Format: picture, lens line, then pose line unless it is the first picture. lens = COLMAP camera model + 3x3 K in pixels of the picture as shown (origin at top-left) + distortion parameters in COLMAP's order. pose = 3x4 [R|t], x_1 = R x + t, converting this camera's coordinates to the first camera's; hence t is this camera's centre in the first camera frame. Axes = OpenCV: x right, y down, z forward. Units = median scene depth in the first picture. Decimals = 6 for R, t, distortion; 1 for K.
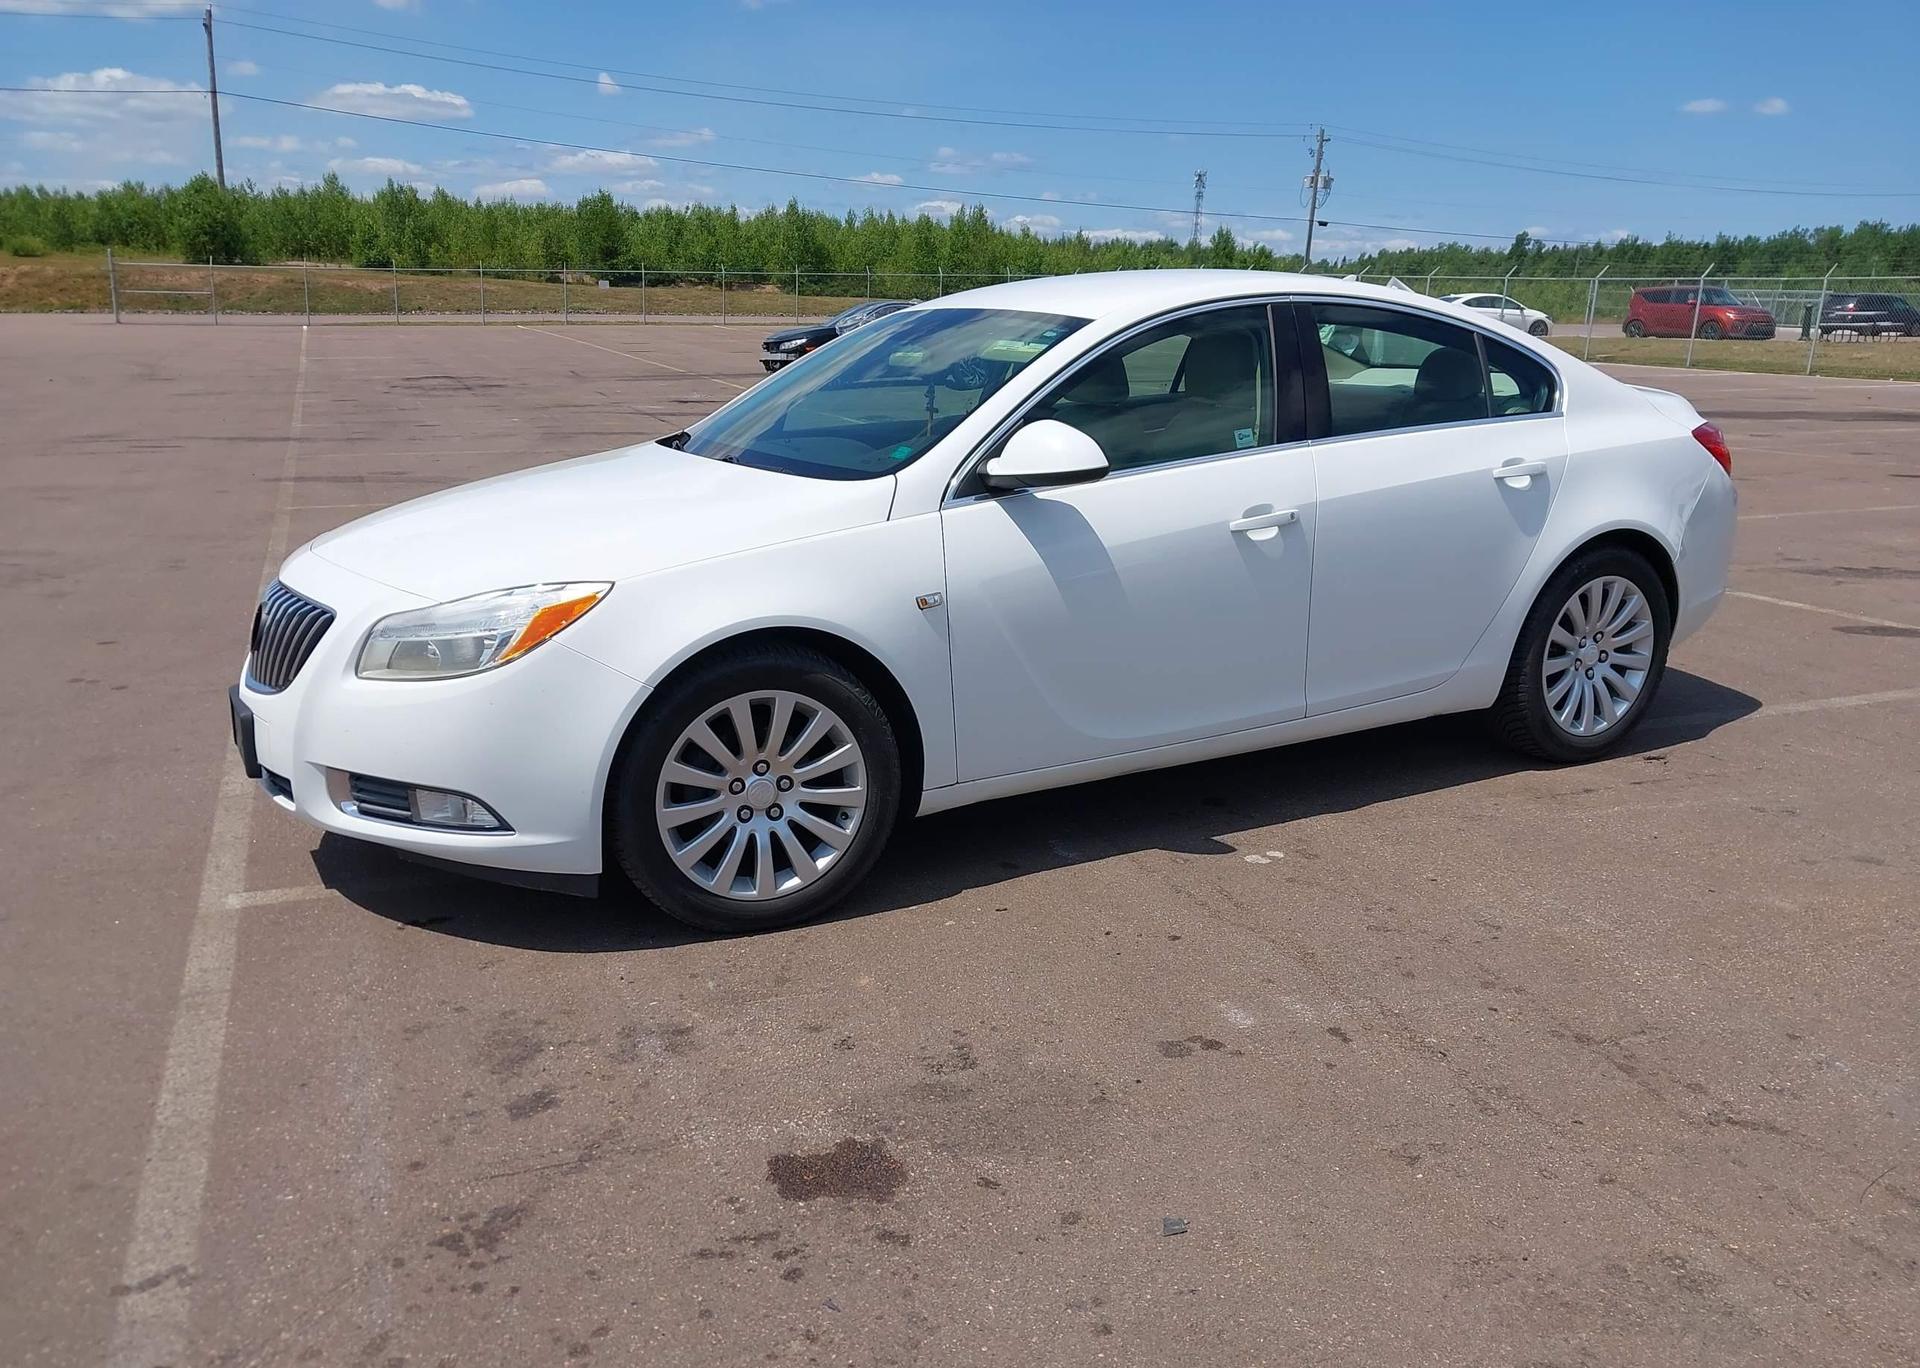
lens RADIAL K [[1526.0, 0, 898.6], [0, 1526.0, 715.7], [0, 0, 1]] dist [0.018728, -0.008025]
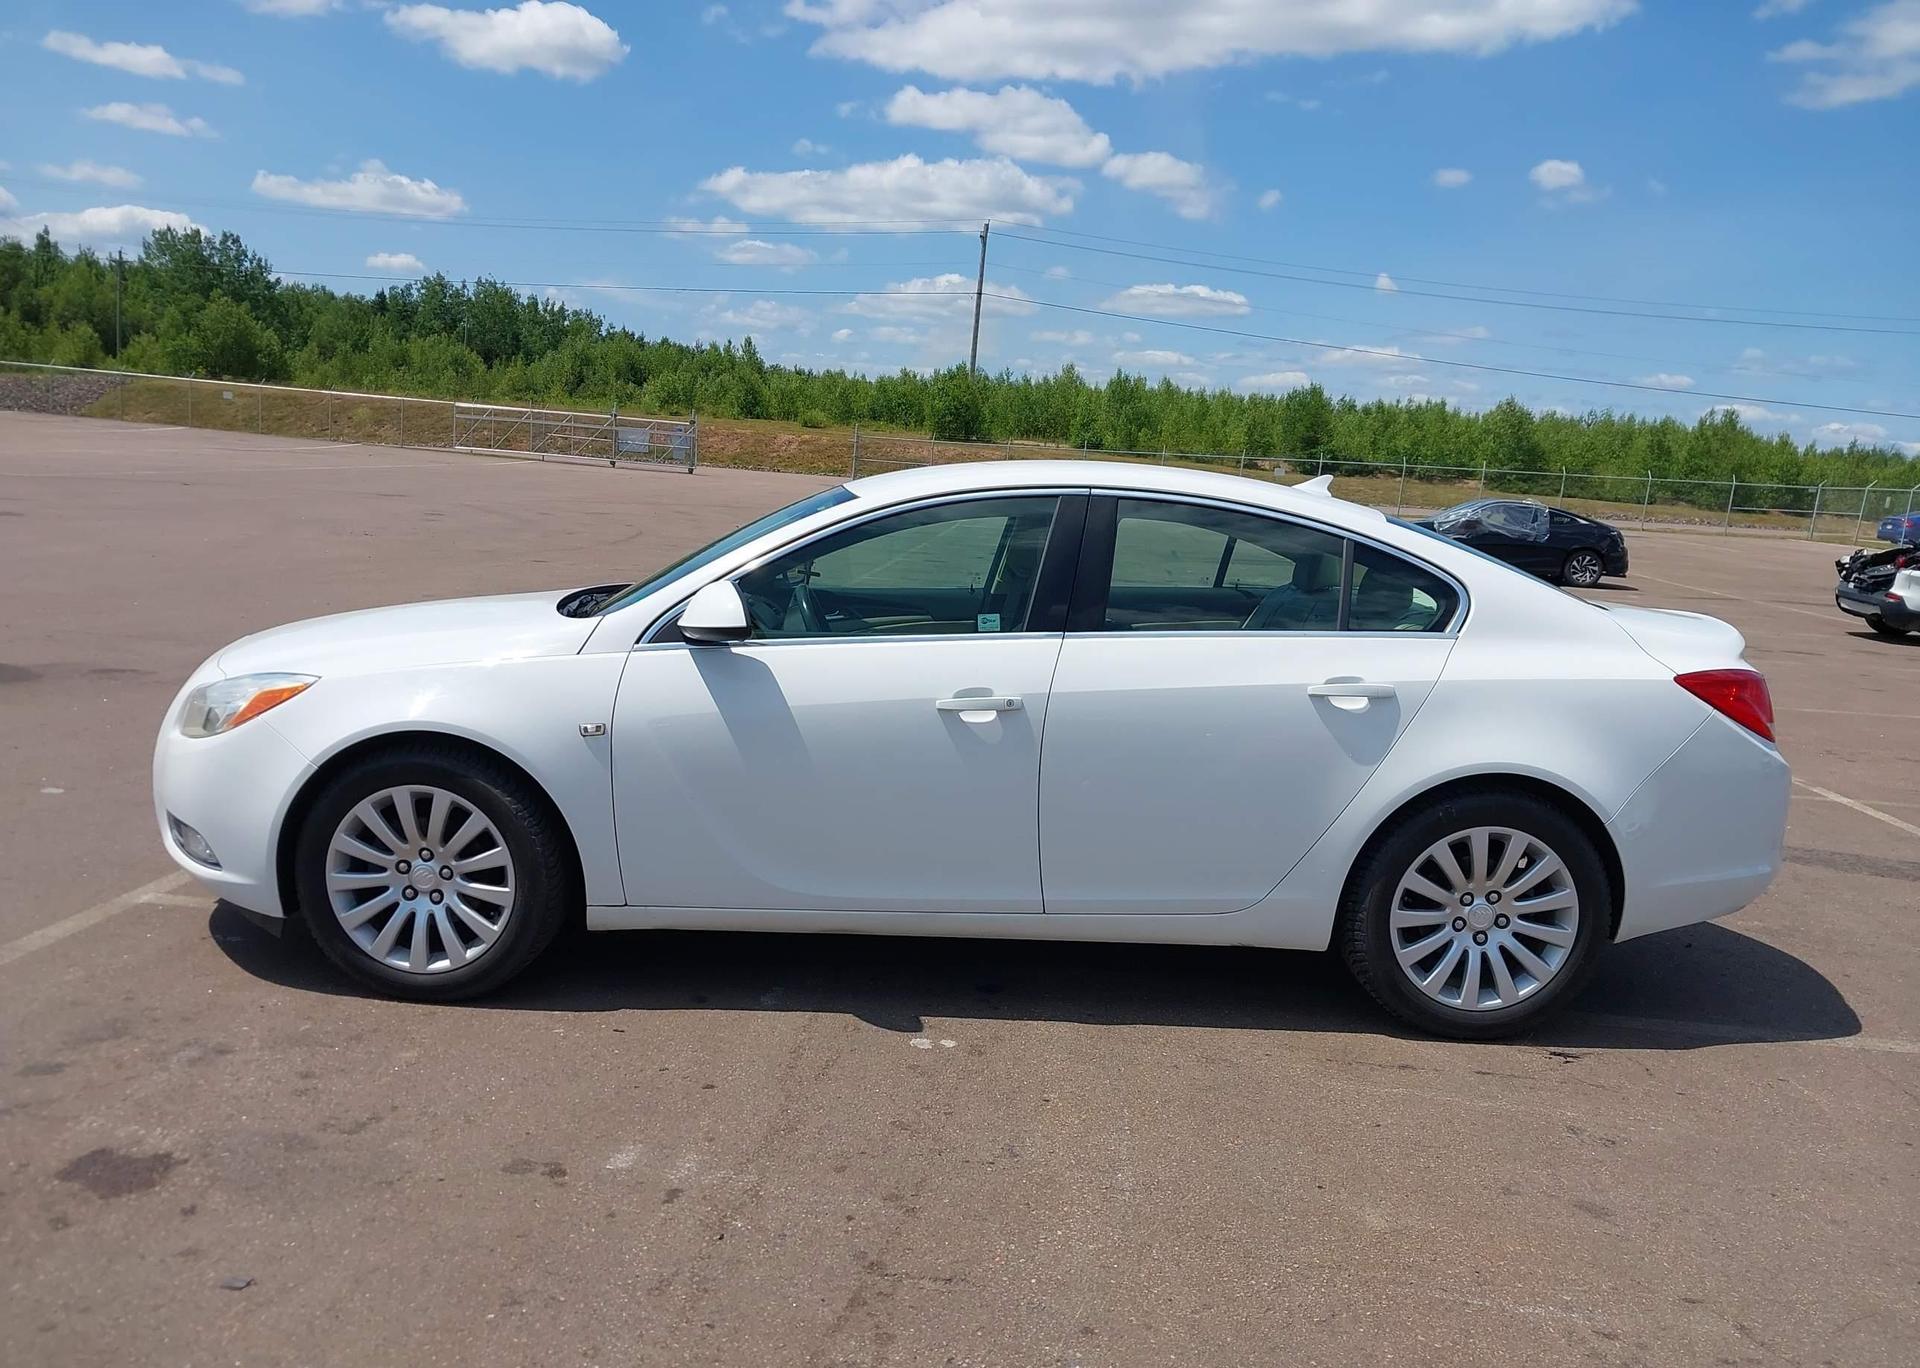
lens RADIAL K [[1526.0, 0, 898.6], [0, 1526.0, 715.7], [0, 0, 1]] dist [0.018728, -0.008025]
pose [[0.889980, 0.118348, -0.440375, 0.651713], [-0.168440, 0.982754, -0.076303, -0.036835], [0.423750, 0.142085, 0.894566, 0.099064]]
